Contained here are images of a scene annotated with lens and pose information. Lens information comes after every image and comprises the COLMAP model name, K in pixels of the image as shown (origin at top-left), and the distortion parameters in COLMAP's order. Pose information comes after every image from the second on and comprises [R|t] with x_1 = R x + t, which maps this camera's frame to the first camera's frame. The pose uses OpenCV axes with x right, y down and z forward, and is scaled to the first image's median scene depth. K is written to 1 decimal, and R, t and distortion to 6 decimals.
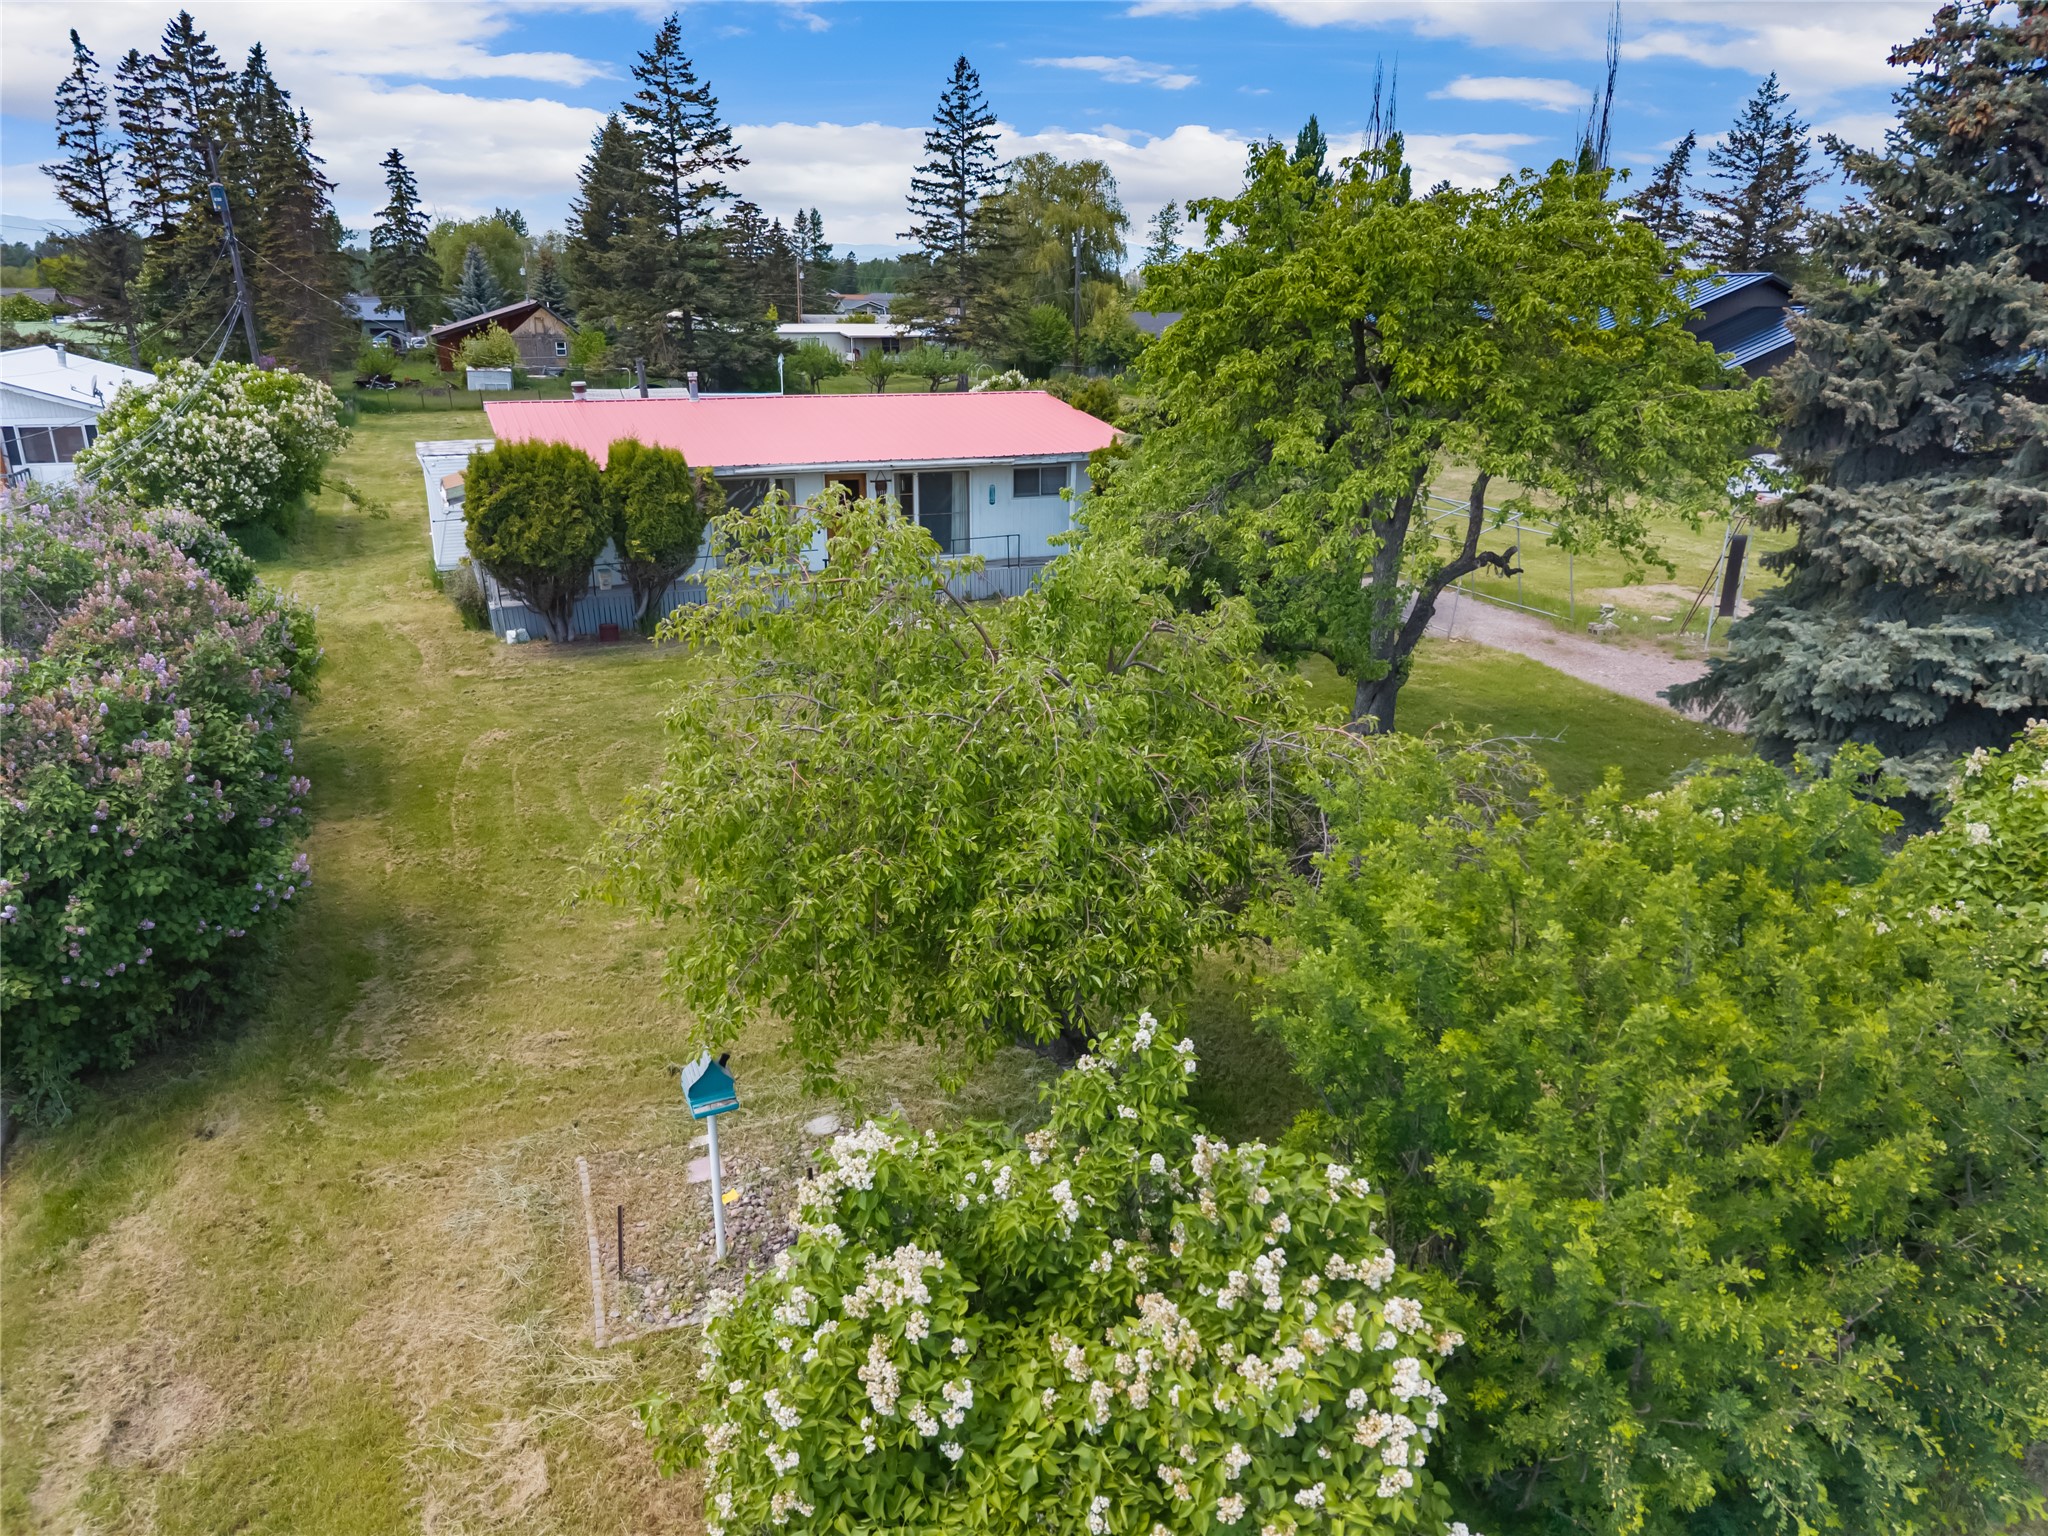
lens RADIAL K [[1388.2, 0, 1025.8], [0, 1388.2, 792.2], [0, 0, 1]] dist [0.008922, -0.000340]
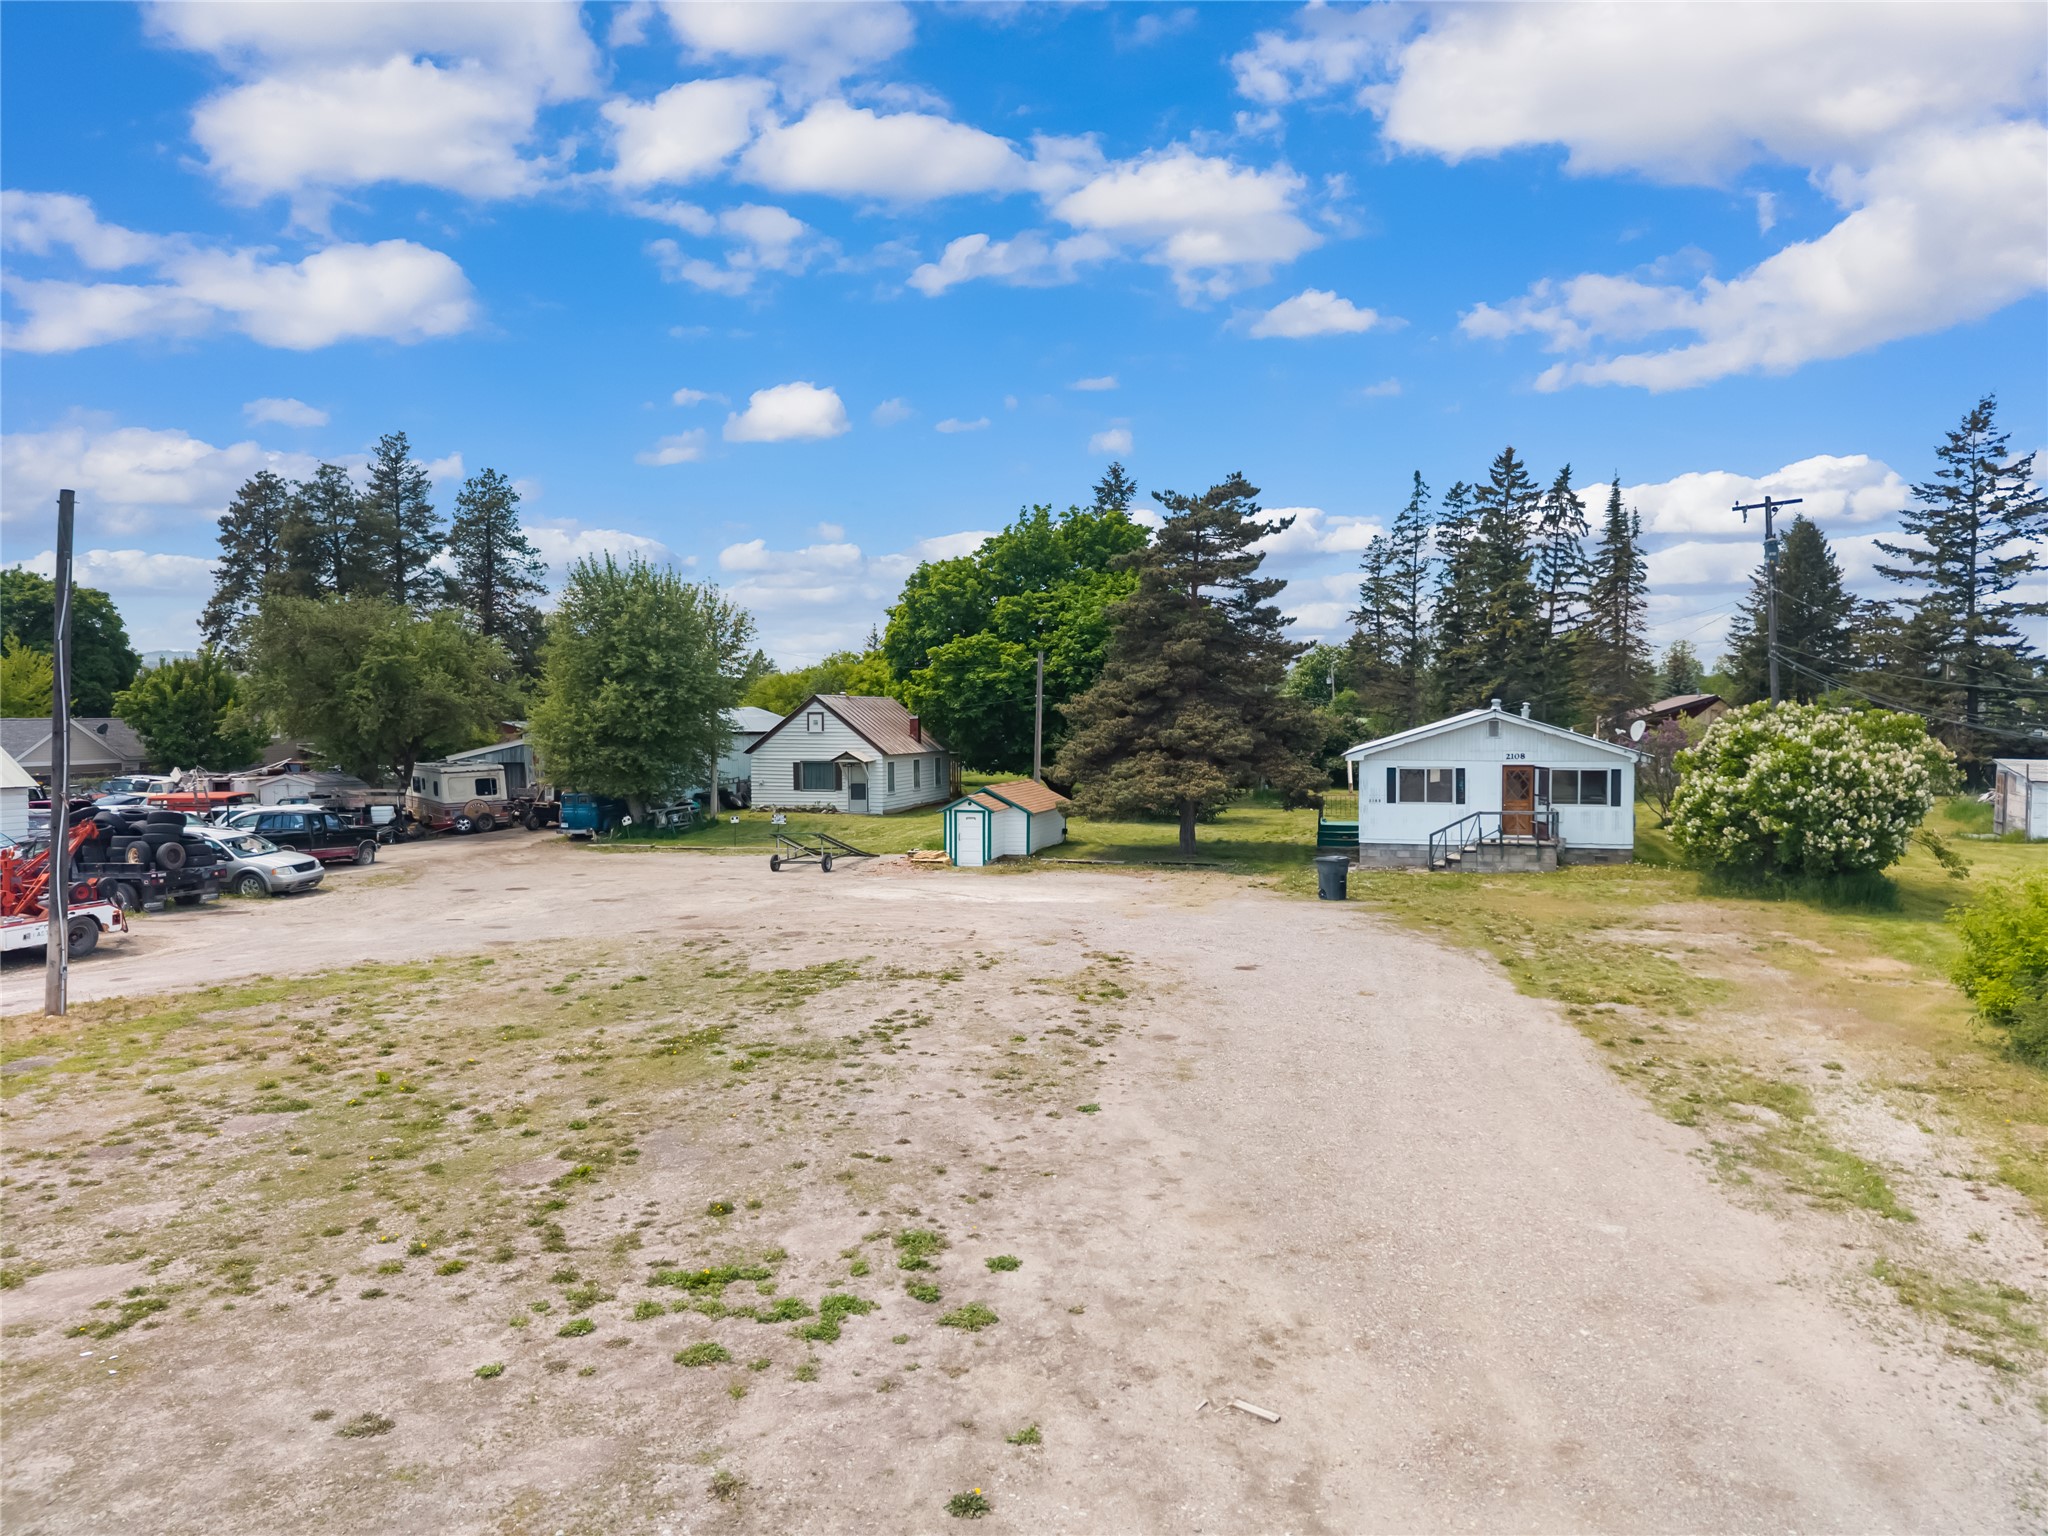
lens RADIAL K [[1388.2, 0, 1025.8], [0, 1388.2, 792.2], [0, 0, 1]] dist [0.008922, -0.000340]
pose [[0.799940, 0.023662, -0.599613, -0.233067], [-0.193372, 0.956085, -0.220247, 0.031528], [0.568069, 0.292133, 0.769387, -0.004830]]
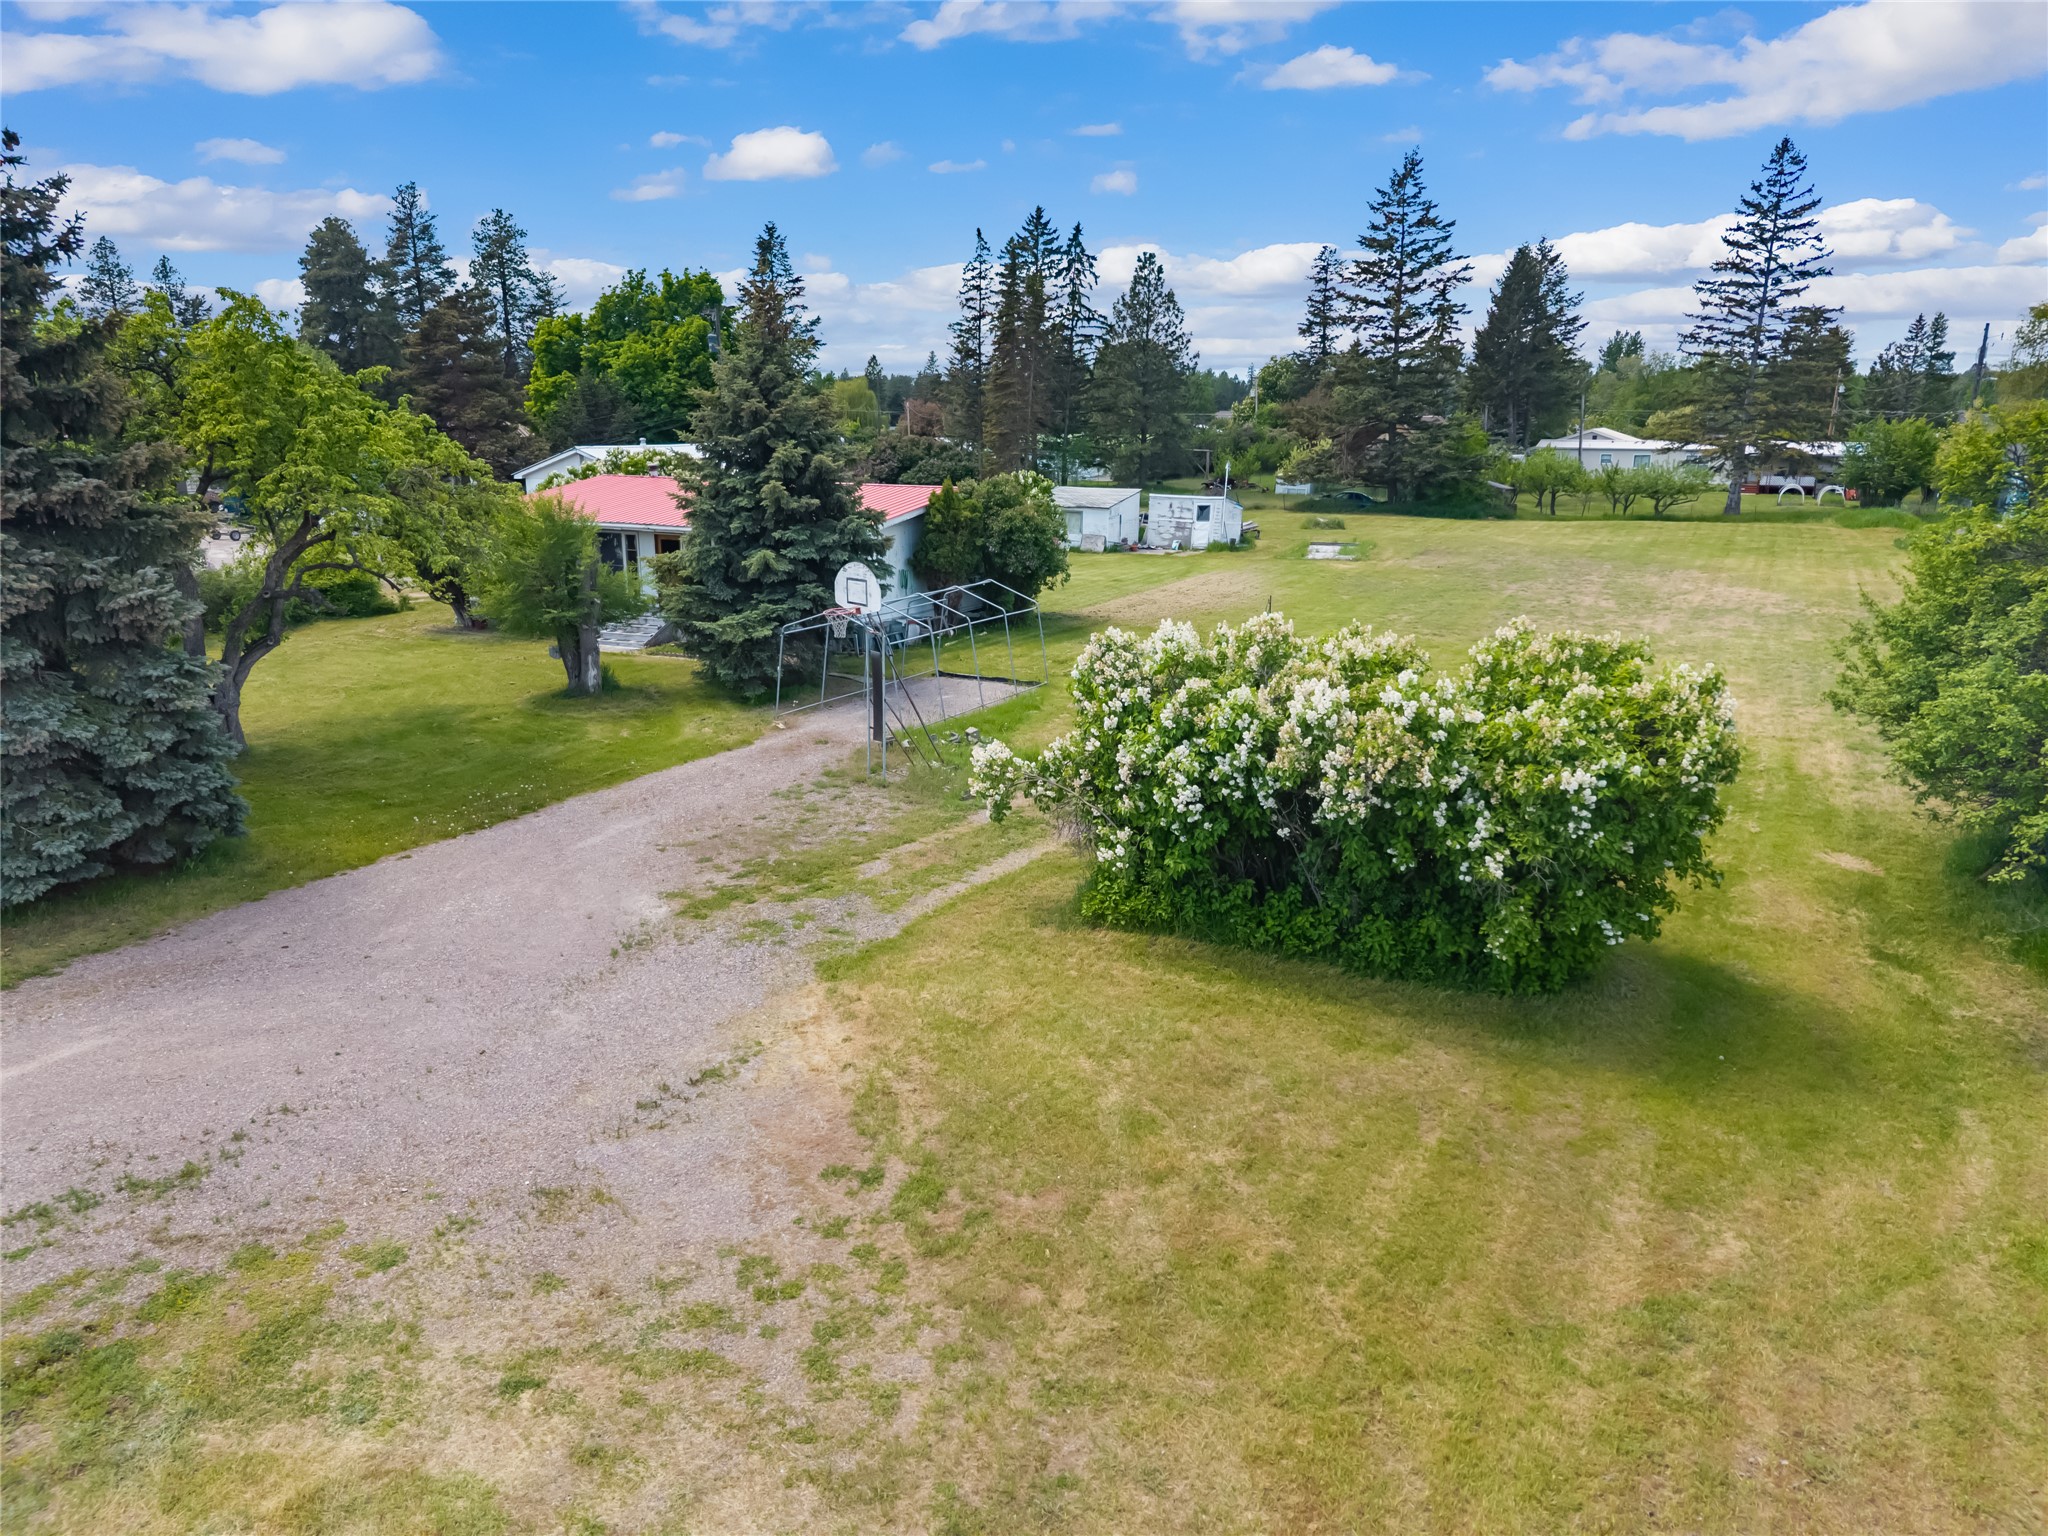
lens RADIAL K [[1388.2, 0, 1025.8], [0, 1388.2, 792.2], [0, 0, 1]] dist [0.008922, -0.000340]
pose [[0.620296, 0.207170, -0.756514, 0.519812], [-0.266175, 0.962854, 0.045429, -0.069409], [0.737823, 0.173186, 0.652398, 0.209254]]
